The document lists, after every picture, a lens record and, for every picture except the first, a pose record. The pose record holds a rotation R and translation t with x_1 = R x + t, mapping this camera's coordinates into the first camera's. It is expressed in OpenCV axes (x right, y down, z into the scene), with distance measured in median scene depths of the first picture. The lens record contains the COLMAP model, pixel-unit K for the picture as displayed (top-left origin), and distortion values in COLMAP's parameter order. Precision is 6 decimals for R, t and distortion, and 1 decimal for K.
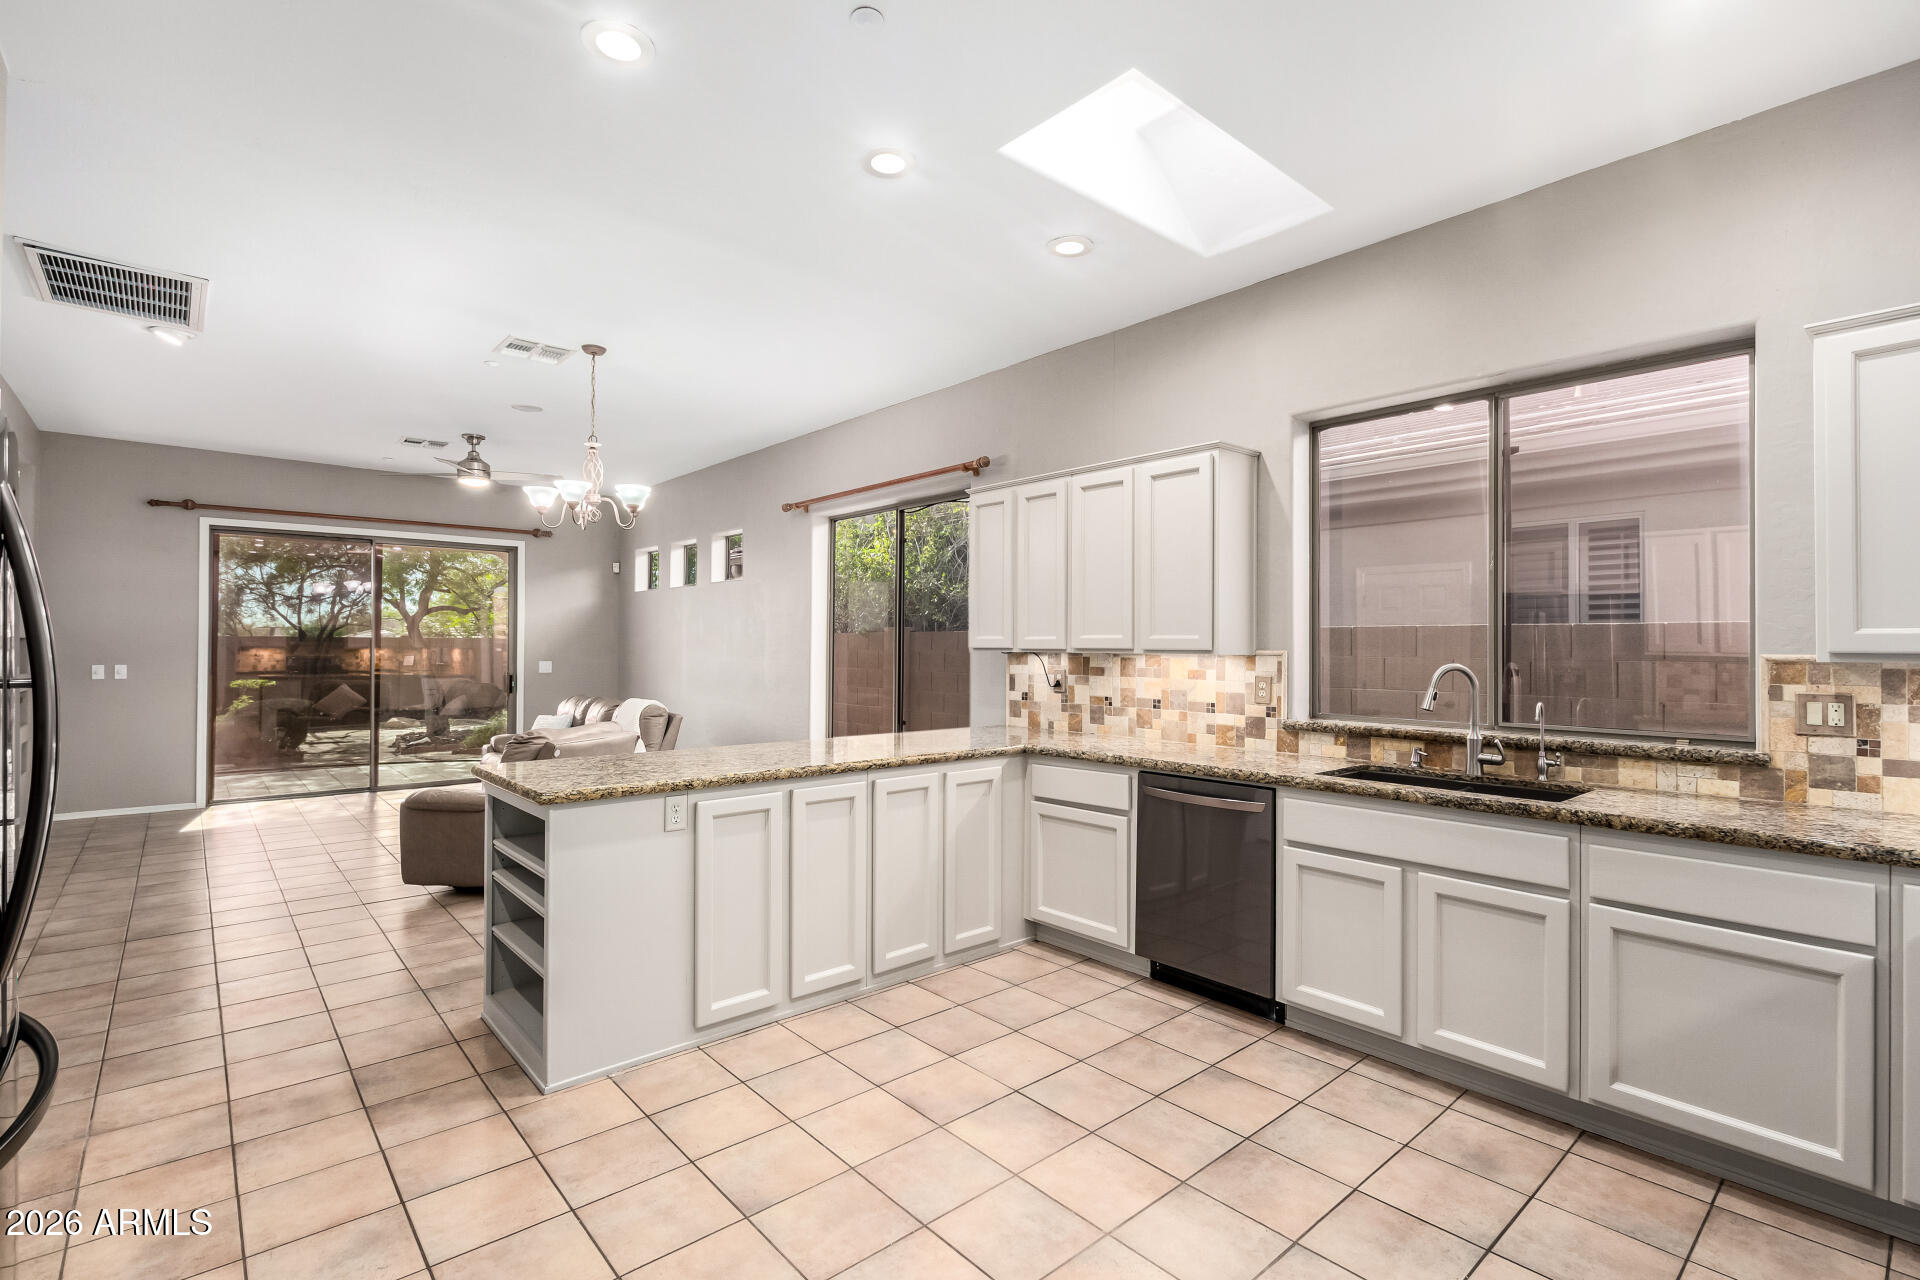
lens RADIAL K [[887.8, 0, 959.9], [0, 887.8, 643.2], [0, 0, 1]] dist [0.009607, -0.002208]
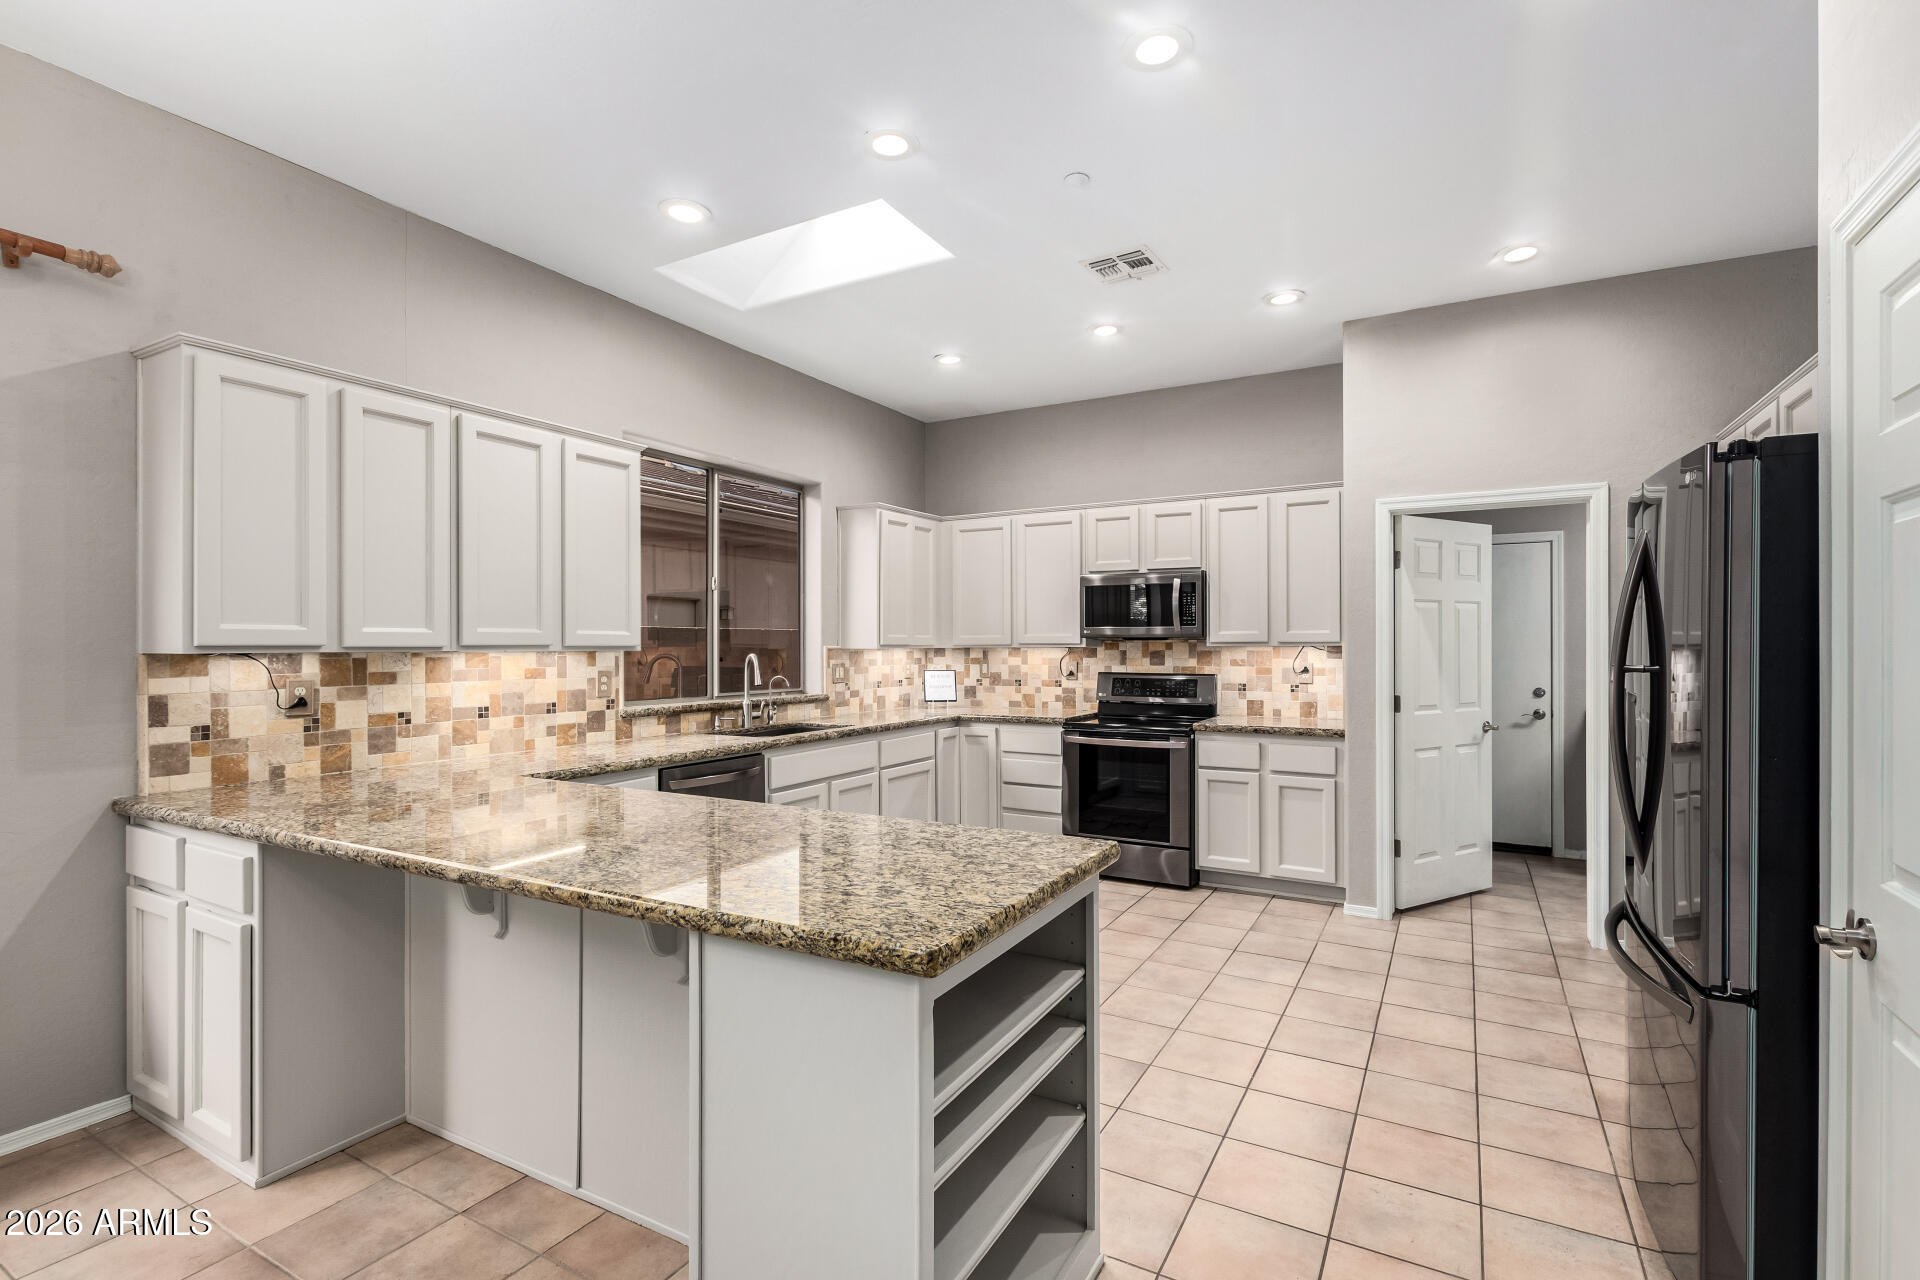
lens RADIAL K [[887.8, 0, 959.7], [0, 887.8, 647.0], [0, 0, 1]] dist [0.009607, -0.002208]
pose [[-0.331607, -0.007004, 0.943392, -0.654400], [-0.004517, 0.999973, 0.005836, 0.001111], [-0.943407, -0.002326, -0.331629, 0.799603]]
